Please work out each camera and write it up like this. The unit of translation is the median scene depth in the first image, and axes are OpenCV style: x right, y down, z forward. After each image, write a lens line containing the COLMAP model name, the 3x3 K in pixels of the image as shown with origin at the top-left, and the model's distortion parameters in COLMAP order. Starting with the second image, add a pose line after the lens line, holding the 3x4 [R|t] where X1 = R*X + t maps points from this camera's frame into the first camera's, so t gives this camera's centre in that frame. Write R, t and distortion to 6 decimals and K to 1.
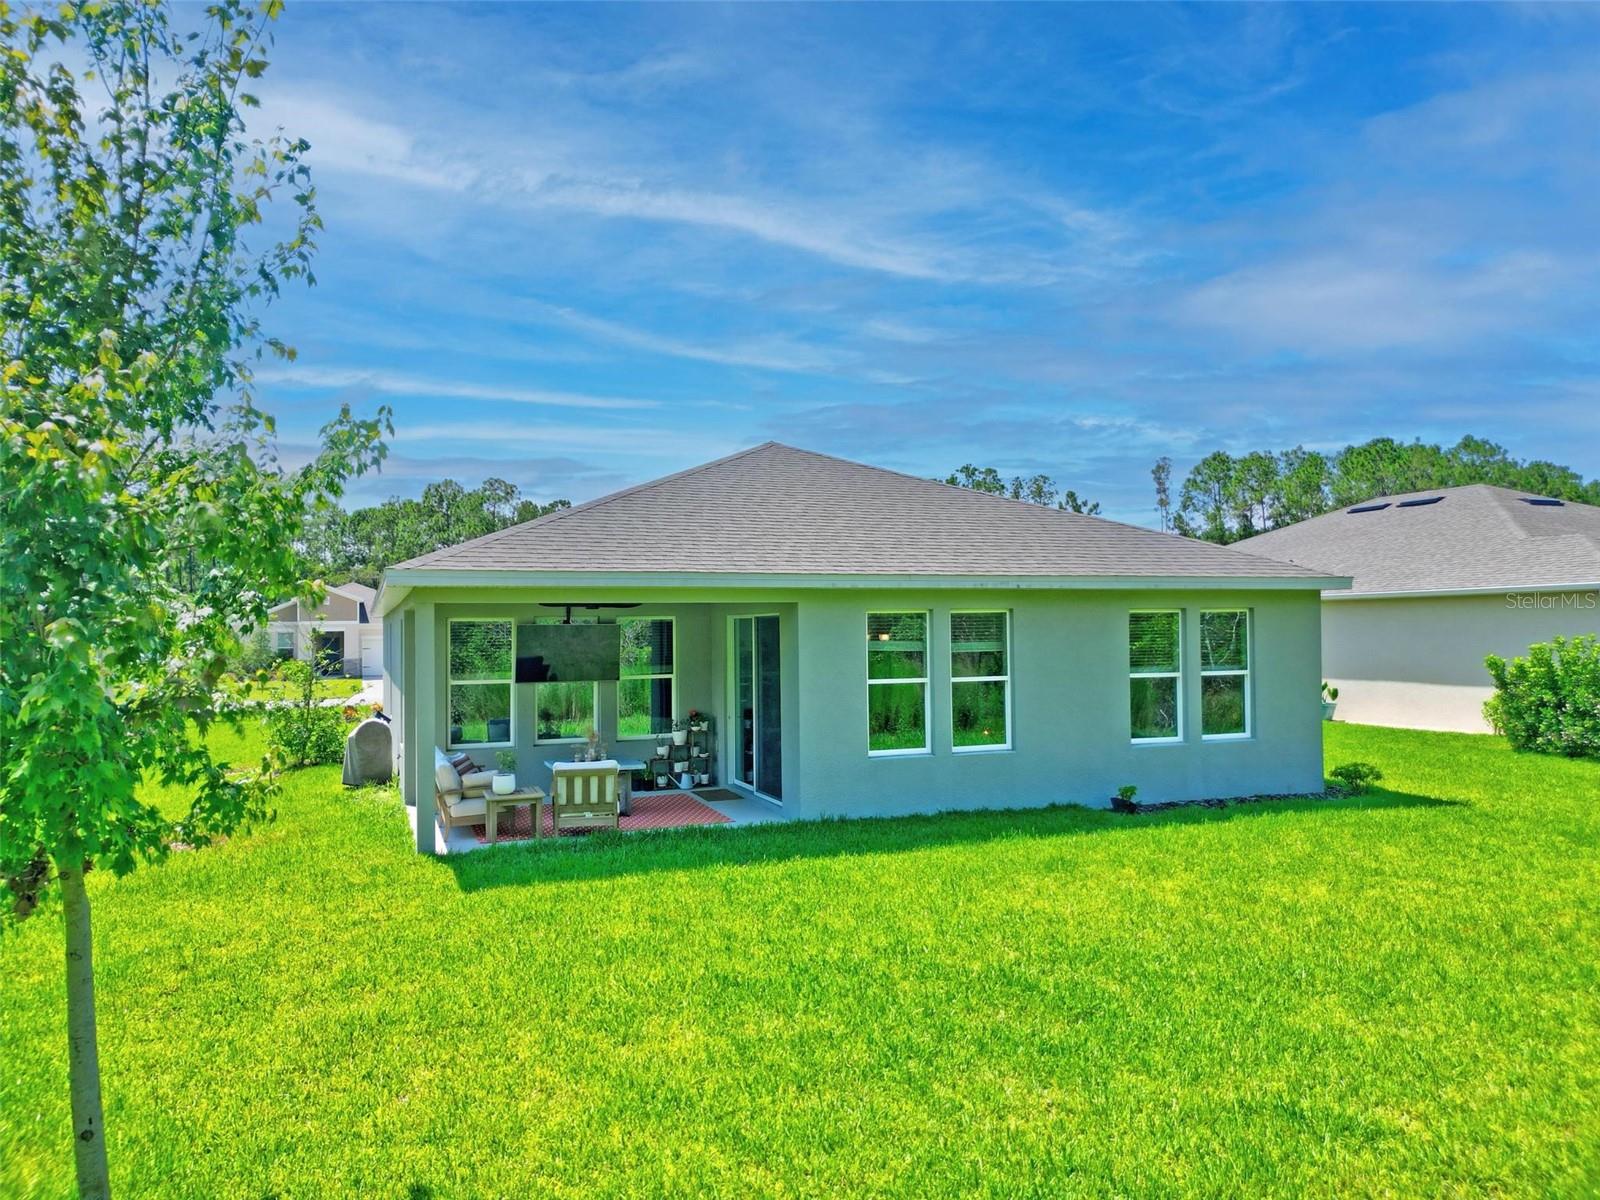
lens RADIAL K [[1135.2, 0, 799.4], [0, 1135.2, 602.0], [0, 0, 1]] dist [0.063574, -0.067304]
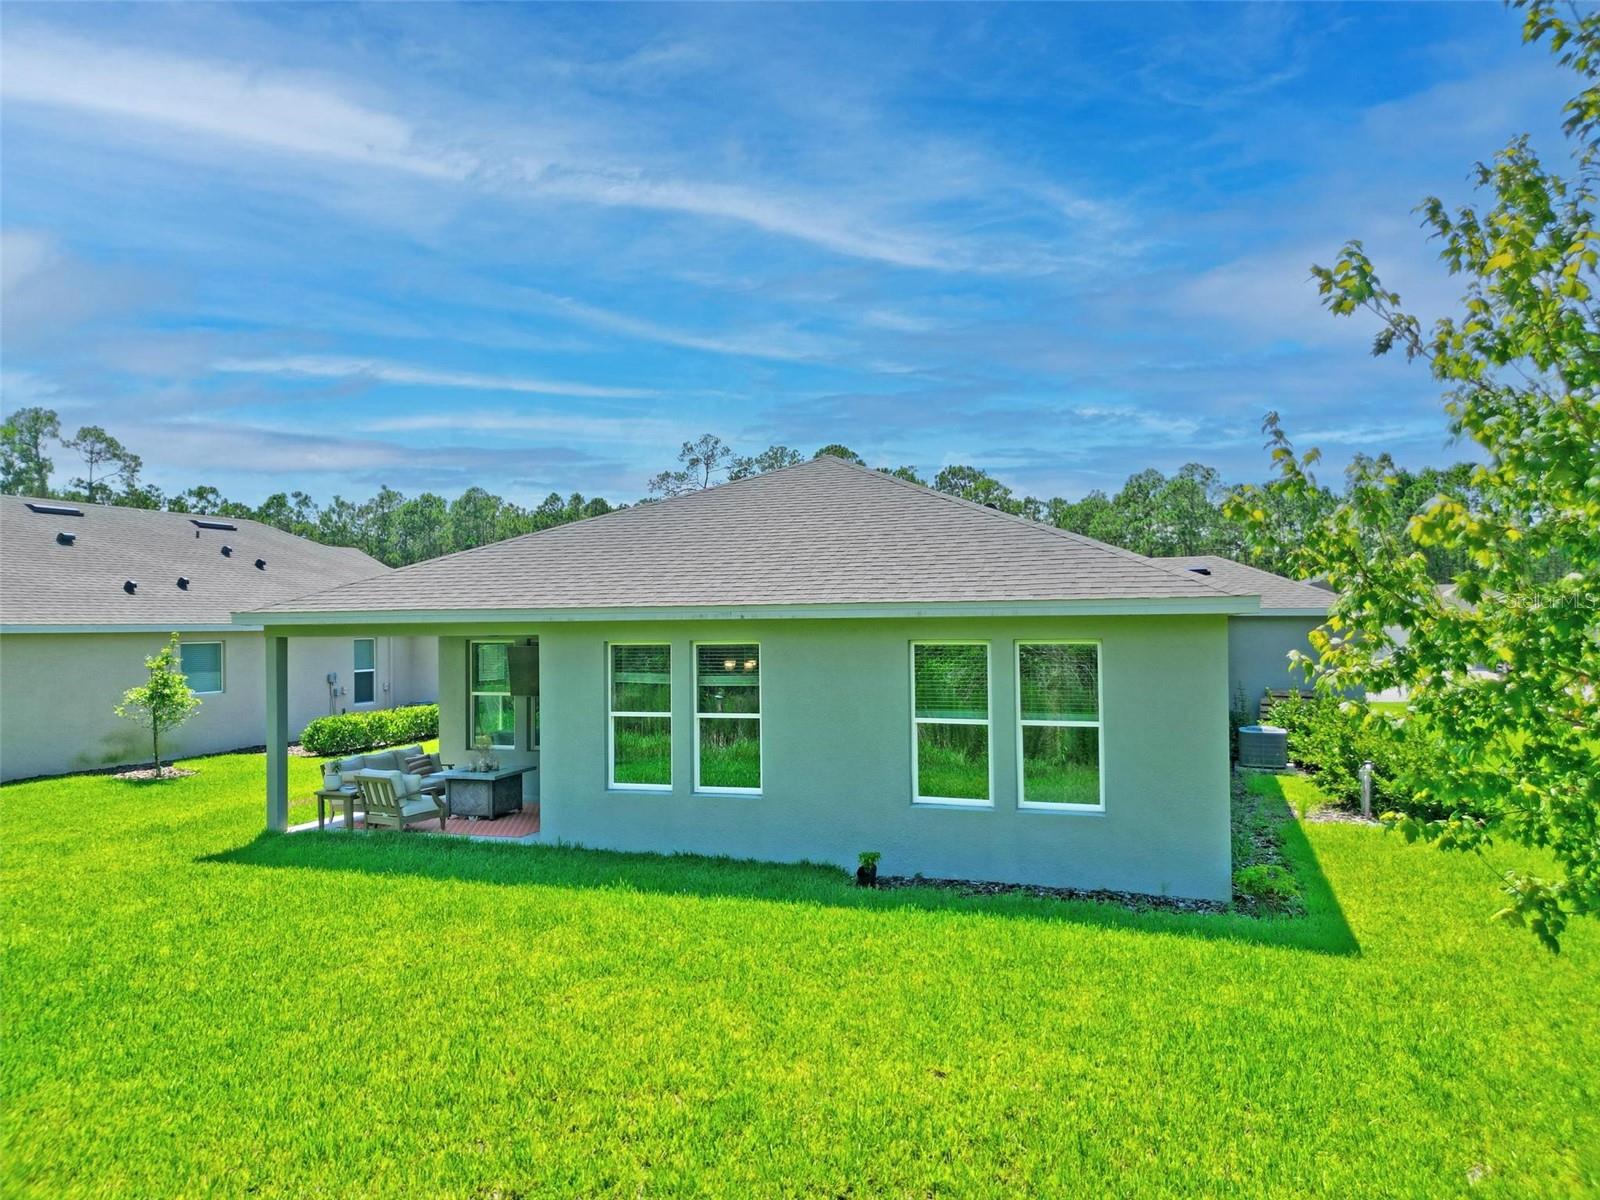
lens RADIAL K [[1128.8, 0, 799.7], [0, 1128.8, 605.6], [0, 0, 1]] dist [0.051665, -0.046142]
pose [[0.763543, -0.007879, -0.645709, 0.792973], [0.019036, 0.999766, 0.010311, -0.030629], [0.645476, -0.020165, 0.763514, 0.333272]]
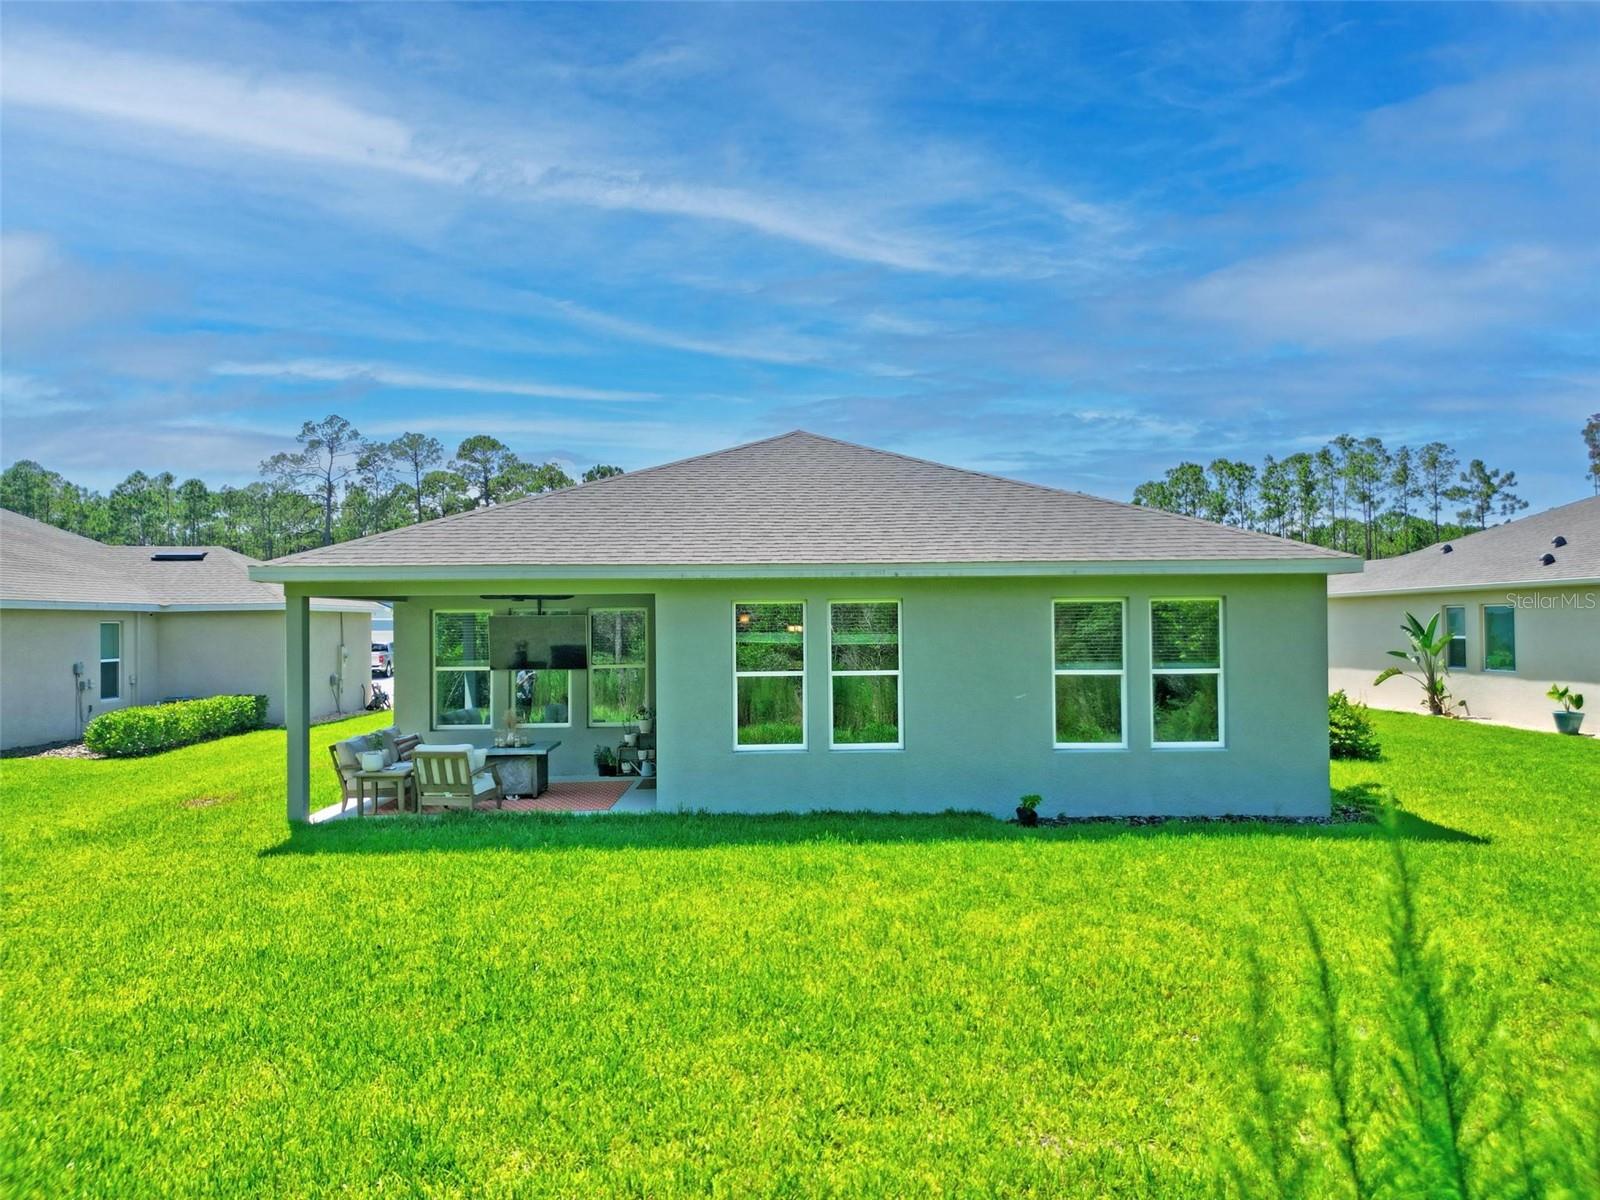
lens RADIAL K [[1135.2, 0, 799.4], [0, 1135.2, 602.0], [0, 0, 1]] dist [0.063574, -0.067304]
pose [[0.942084, -0.004551, -0.335345, 0.420009], [0.007303, 0.999949, 0.006945, 0.001593], [0.335296, -0.008992, 0.942070, 0.093658]]
